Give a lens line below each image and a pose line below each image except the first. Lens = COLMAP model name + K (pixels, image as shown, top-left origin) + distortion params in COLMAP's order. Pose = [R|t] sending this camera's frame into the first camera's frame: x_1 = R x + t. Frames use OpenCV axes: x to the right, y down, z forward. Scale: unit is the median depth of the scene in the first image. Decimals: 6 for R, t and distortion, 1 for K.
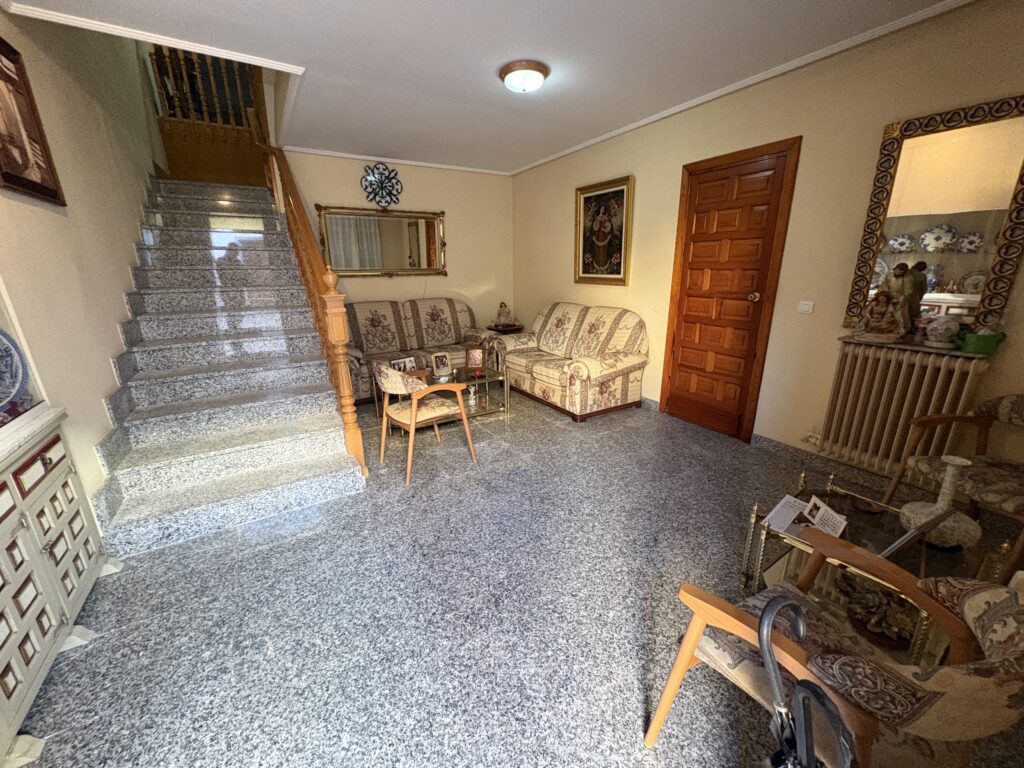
lens RADIAL K [[402.6, 0, 511.4], [0, 402.6, 383.7], [0, 0, 1]] dist [-0.000236, -0.000036]
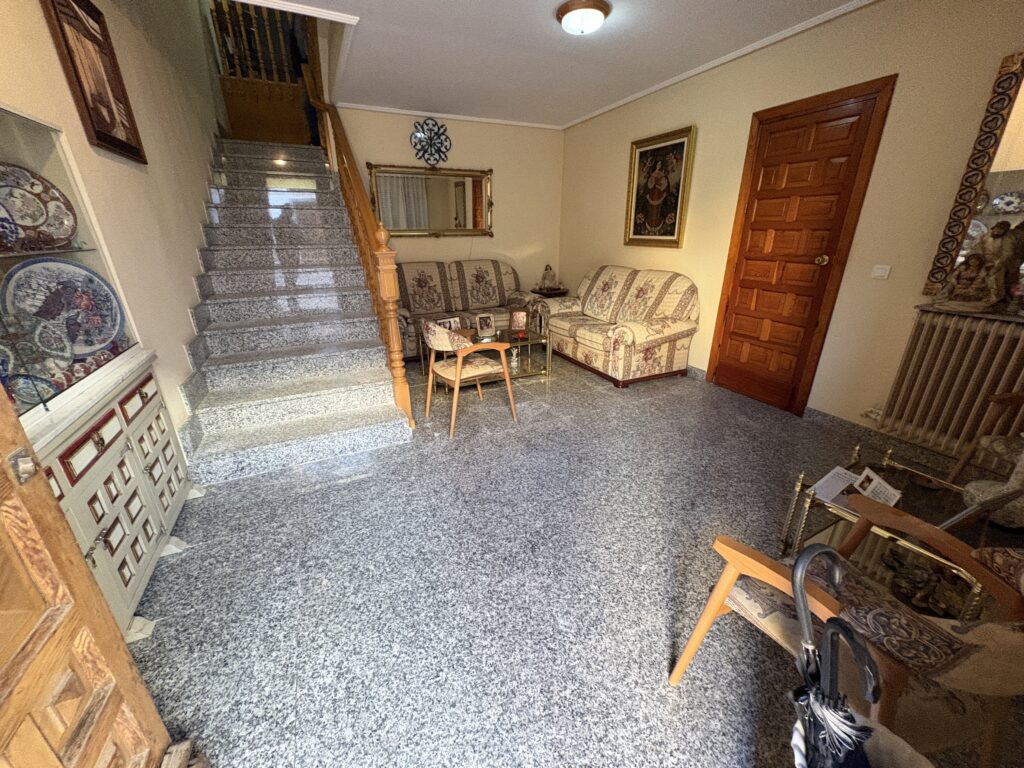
lens RADIAL K [[402.6, 0, 511.8], [0, 402.6, 383.5], [0, 0, 1]] dist [-0.000236, -0.000036]
pose [[0.994378, 0.042793, -0.096857, -0.005929], [-0.034861, 0.996010, 0.082153, 0.019686], [0.099986, -0.078315, 0.991902, -0.015685]]
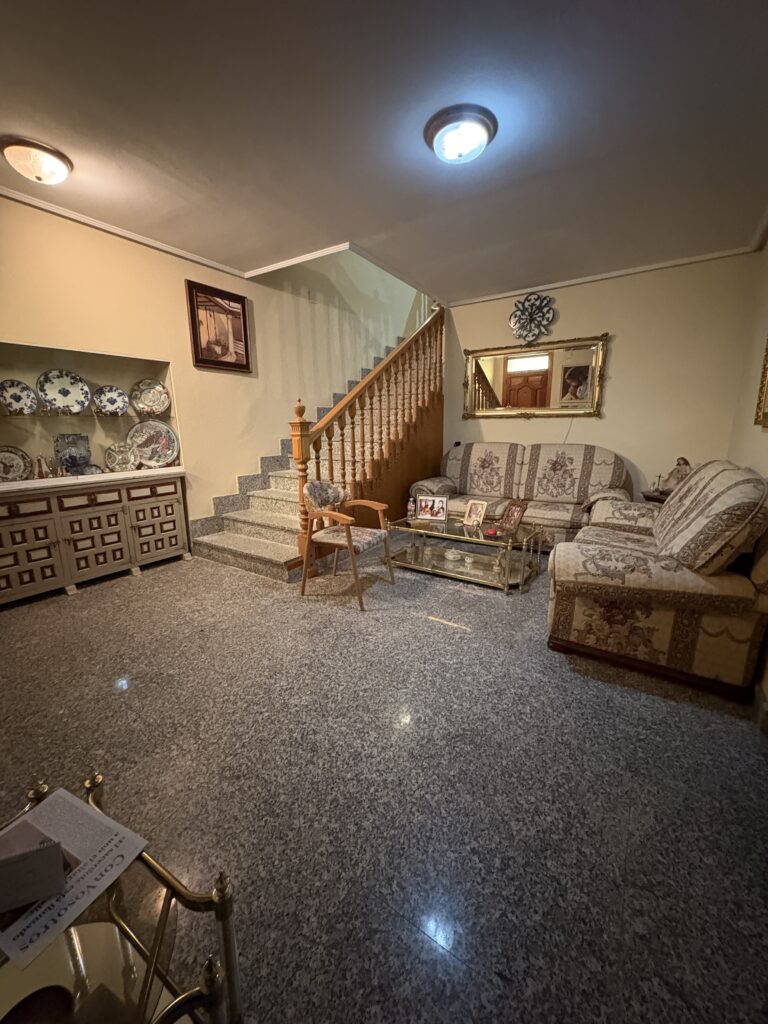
lens RADIAL K [[402.6, 0, 381.6], [0, 402.6, 512.6], [0, 0, 1]] dist [-0.000236, -0.000036]
pose [[0.421397, 0.204149, -0.883600, 0.858322], [-0.253702, 0.961967, 0.101263, -0.147390], [0.870667, 0.181499, 0.457163, 0.730033]]
